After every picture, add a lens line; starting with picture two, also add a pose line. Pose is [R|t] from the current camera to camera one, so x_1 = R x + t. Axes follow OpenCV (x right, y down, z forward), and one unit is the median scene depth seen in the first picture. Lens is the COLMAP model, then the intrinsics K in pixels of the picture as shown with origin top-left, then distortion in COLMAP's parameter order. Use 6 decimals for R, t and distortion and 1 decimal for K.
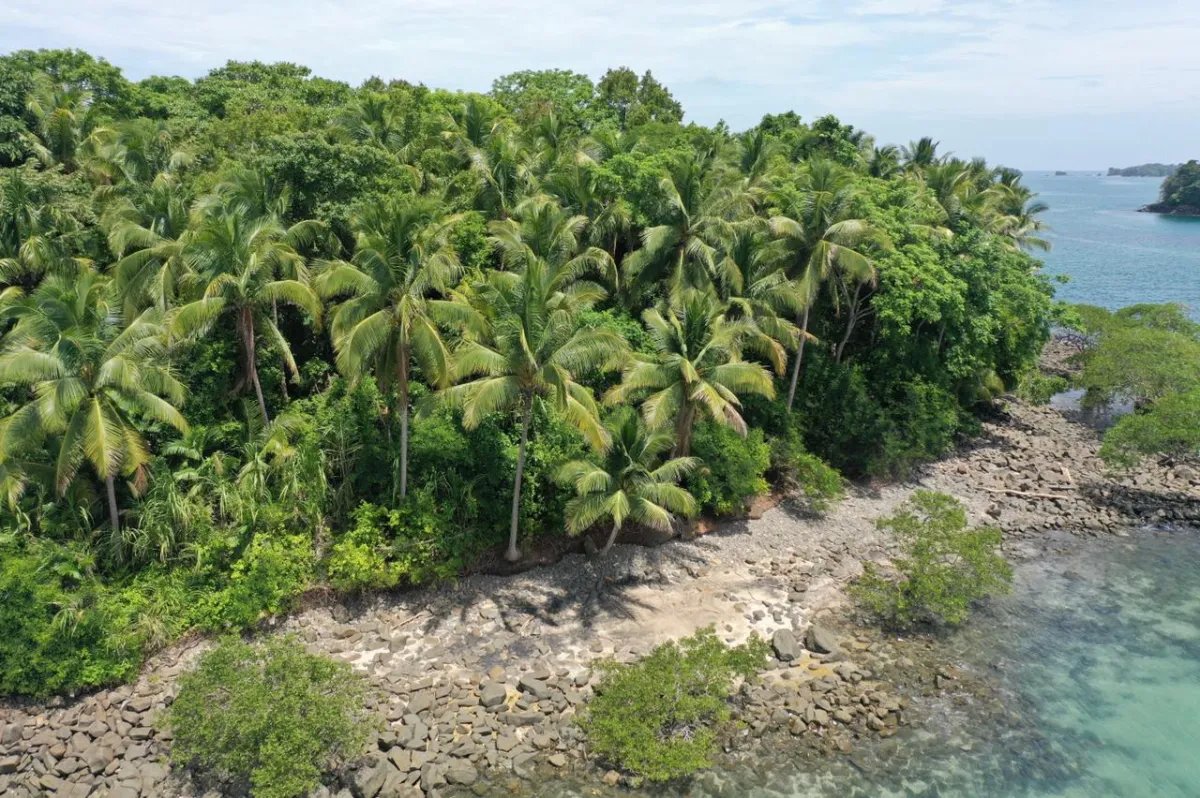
lens RADIAL K [[926.6, 0, 597.9], [0, 926.6, 394.2], [0, 0, 1]] dist [-0.019406, 0.011170]
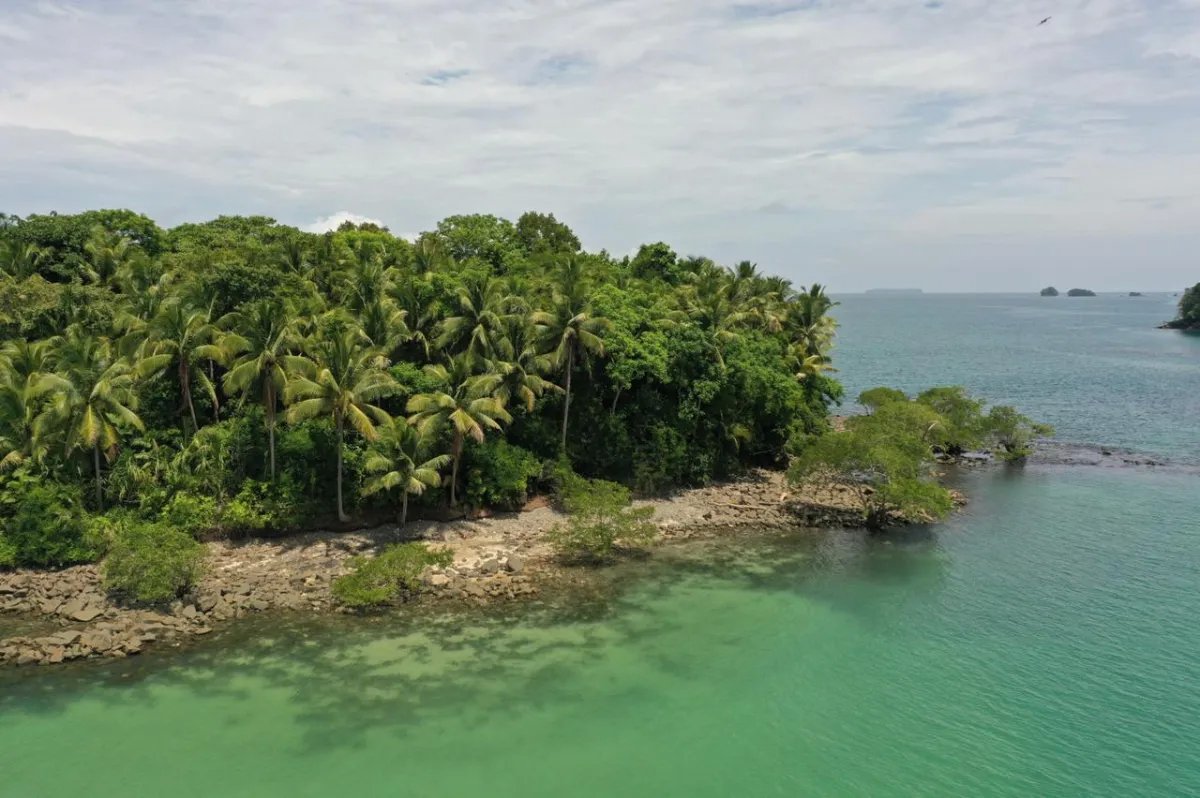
lens RADIAL K [[926.6, 0, 603.4], [0, 926.6, 397.0], [0, 0, 1]] dist [-0.019406, 0.011170]
pose [[0.996994, 0.002323, -0.077444, 0.493298], [-0.012176, 0.991828, -0.127001, 0.168774], [0.076516, 0.127562, 0.988875, -0.587397]]
